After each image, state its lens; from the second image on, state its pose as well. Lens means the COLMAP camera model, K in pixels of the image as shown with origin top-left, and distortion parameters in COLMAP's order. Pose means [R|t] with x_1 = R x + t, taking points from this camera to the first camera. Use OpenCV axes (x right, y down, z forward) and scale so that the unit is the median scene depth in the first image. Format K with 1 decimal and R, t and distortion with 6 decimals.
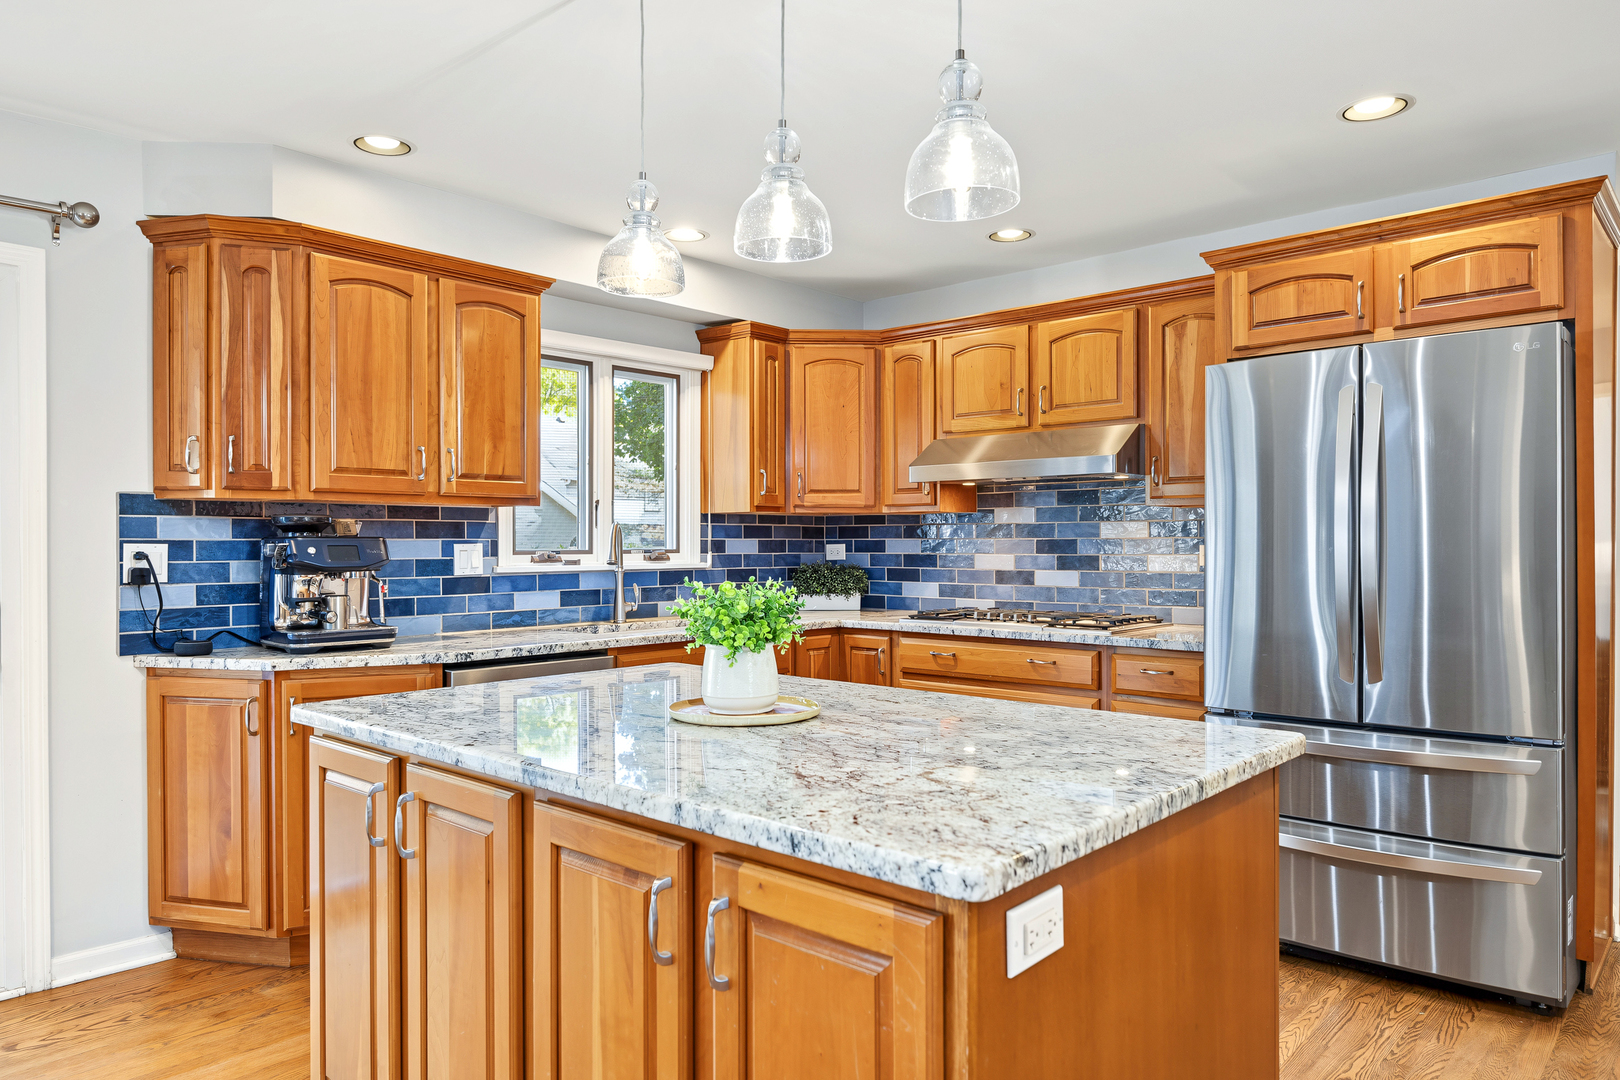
lens RADIAL K [[1060.3, 0, 807.8], [0, 1060.3, 550.8], [0, 0, 1]] dist [-0.009456, -0.000239]
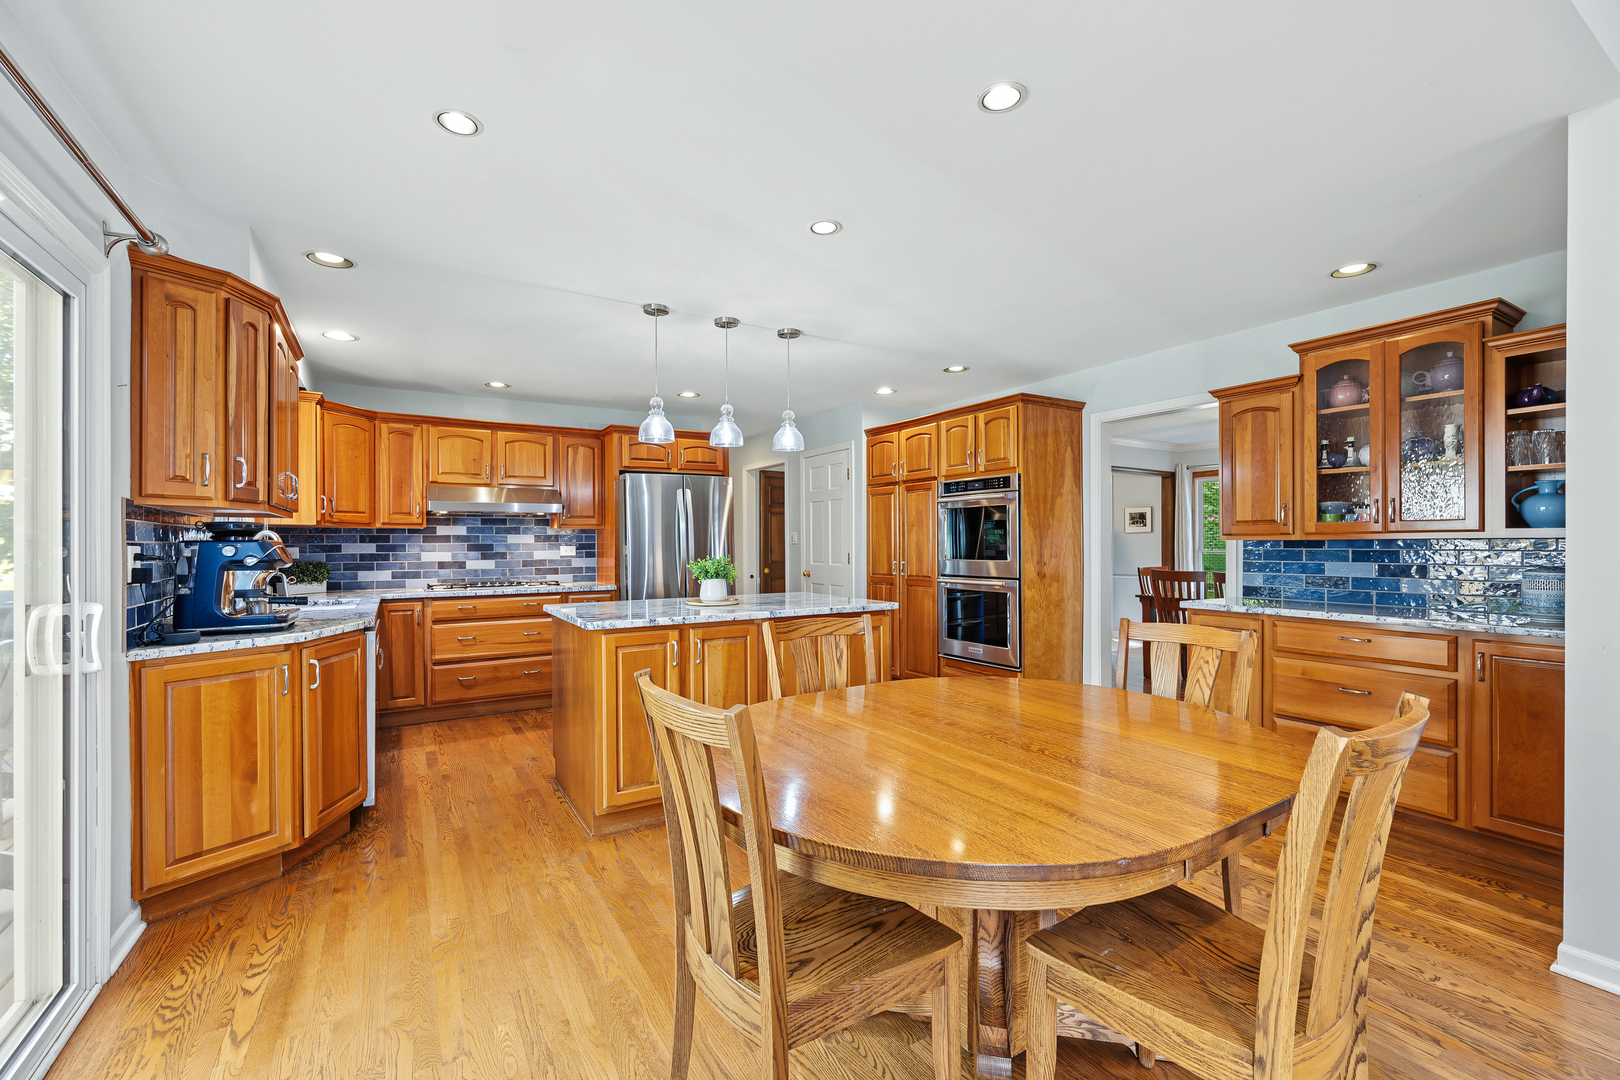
lens RADIAL K [[693.5, 0, 828.1], [0, 693.5, 544.1], [0, 0, 1]] dist [-0.000493, 0.000147]
pose [[0.254247, -0.000482, 0.967139, -0.789578], [0.013098, 0.999910, -0.002945, 0.001593], [-0.967051, 0.013417, 0.254231, 0.094076]]
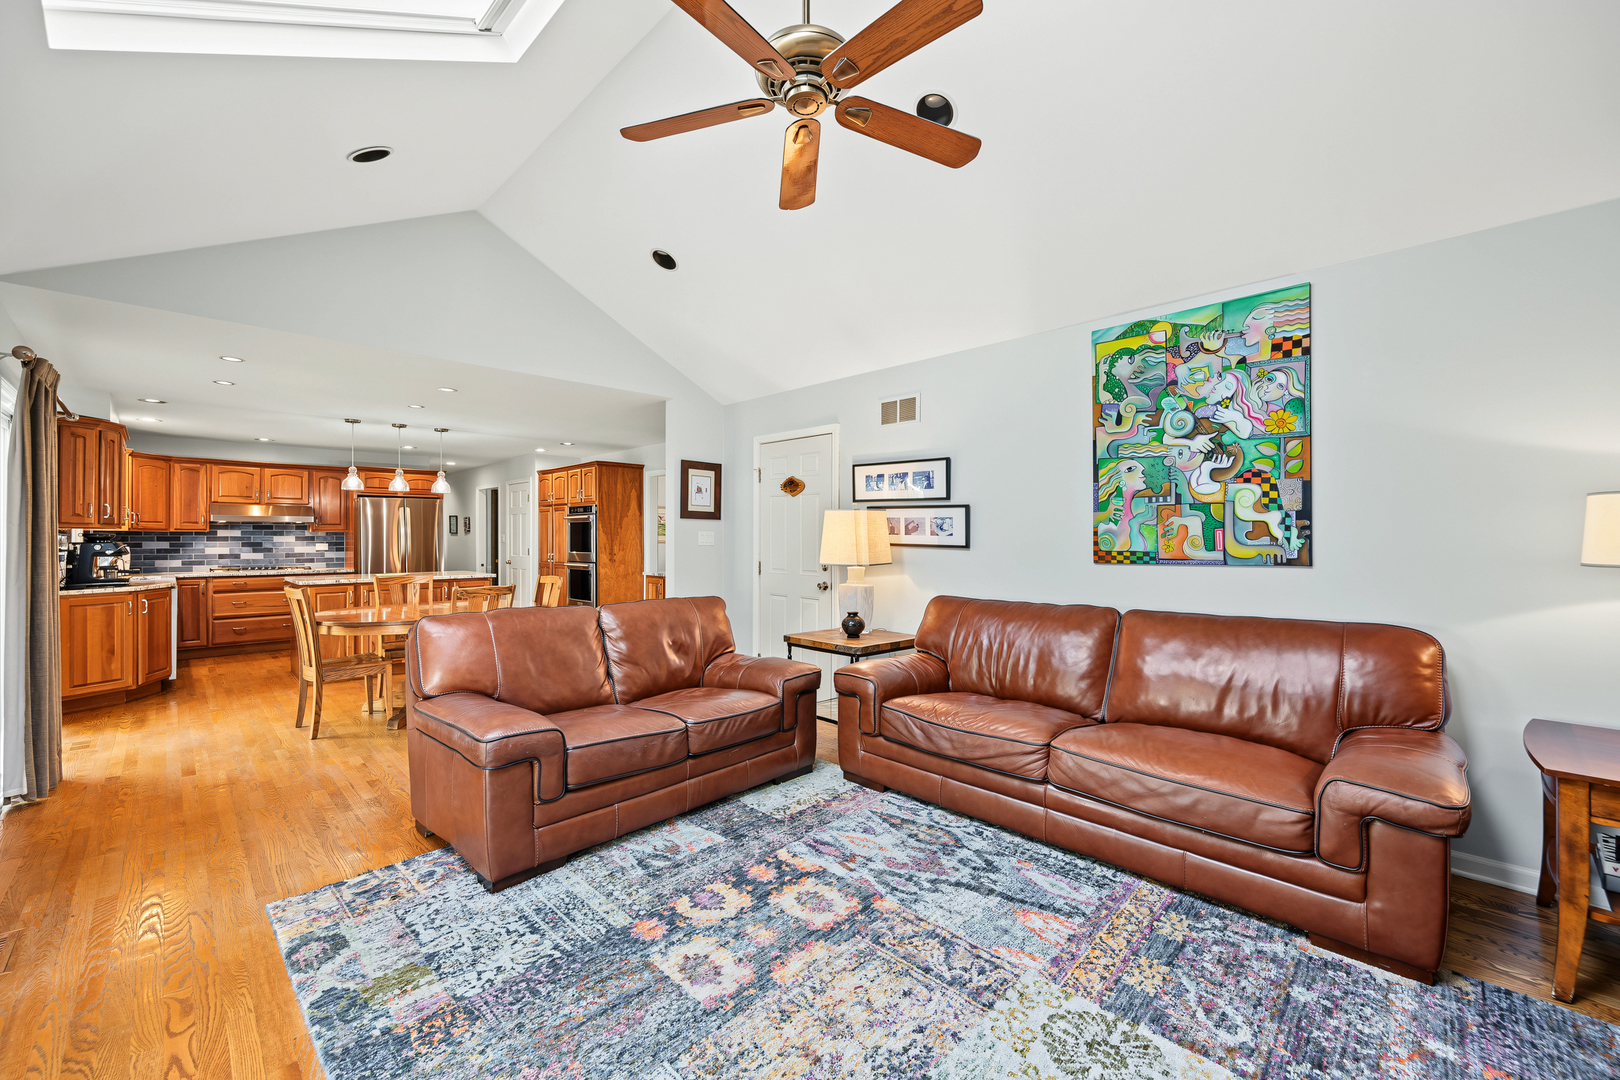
lens RADIAL K [[635.0, 0, 807.1], [0, 635.0, 537.6], [0, 0, 1]] dist [-0.002646, 0.000371]
pose [[0.026742, 0.004110, 0.999634, -1.396731], [0.009532, 0.999945, -0.004366, -0.001095], [-0.999597, 0.009645, 0.026701, -0.511918]]
